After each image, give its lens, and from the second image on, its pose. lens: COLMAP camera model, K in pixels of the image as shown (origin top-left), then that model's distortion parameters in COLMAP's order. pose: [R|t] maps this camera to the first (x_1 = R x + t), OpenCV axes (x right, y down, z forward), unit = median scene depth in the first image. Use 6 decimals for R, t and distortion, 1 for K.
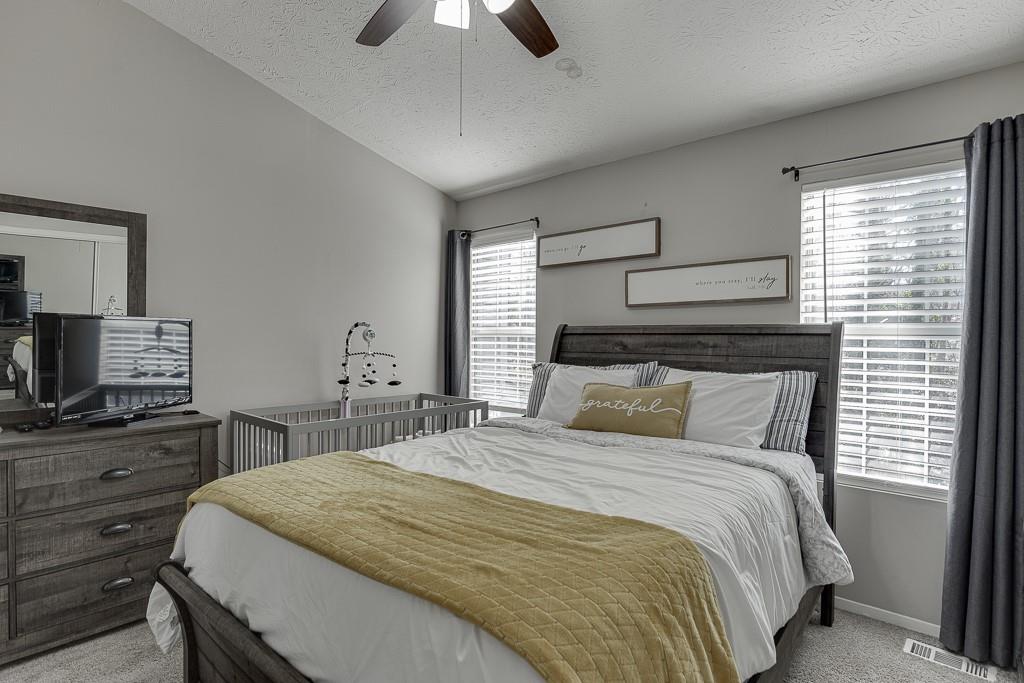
lens RADIAL K [[531.1, 0, 517.7], [0, 531.1, 342.3], [0, 0, 1]] dist [-0.002035, -0.000096]
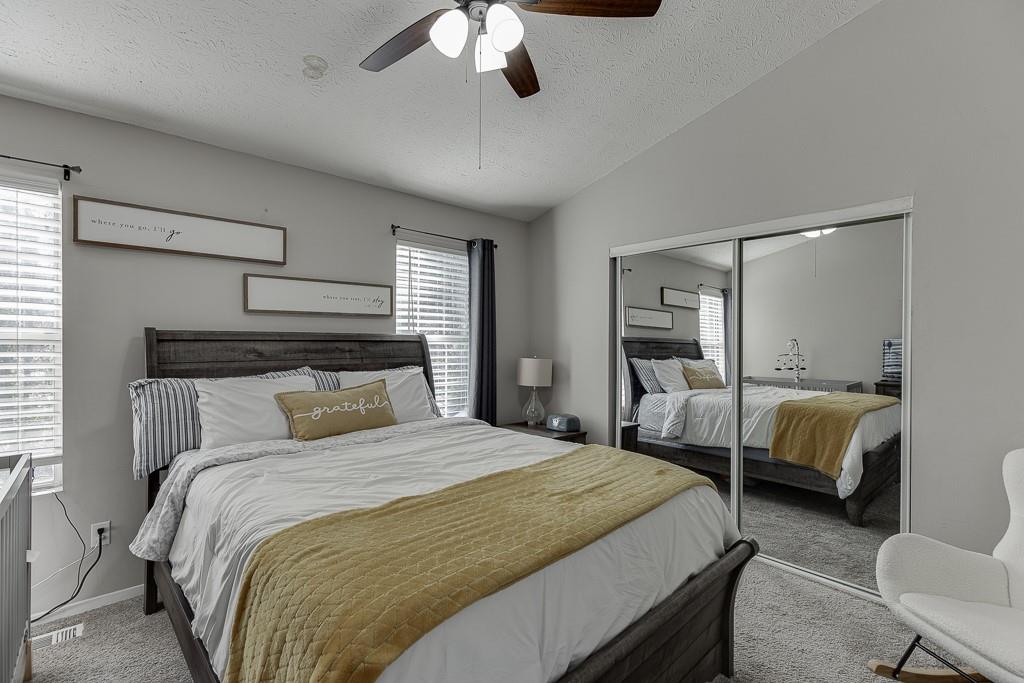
lens RADIAL K [[456.0, 0, 517.1], [0, 456.0, 342.4], [0, 0, 1]] dist [0.006618, -0.002026]
pose [[0.098492, -0.003581, 0.995131, -0.612068], [0.011832, 0.999927, 0.002427, -0.009576], [-0.995067, 0.011536, 0.098527, 0.493203]]
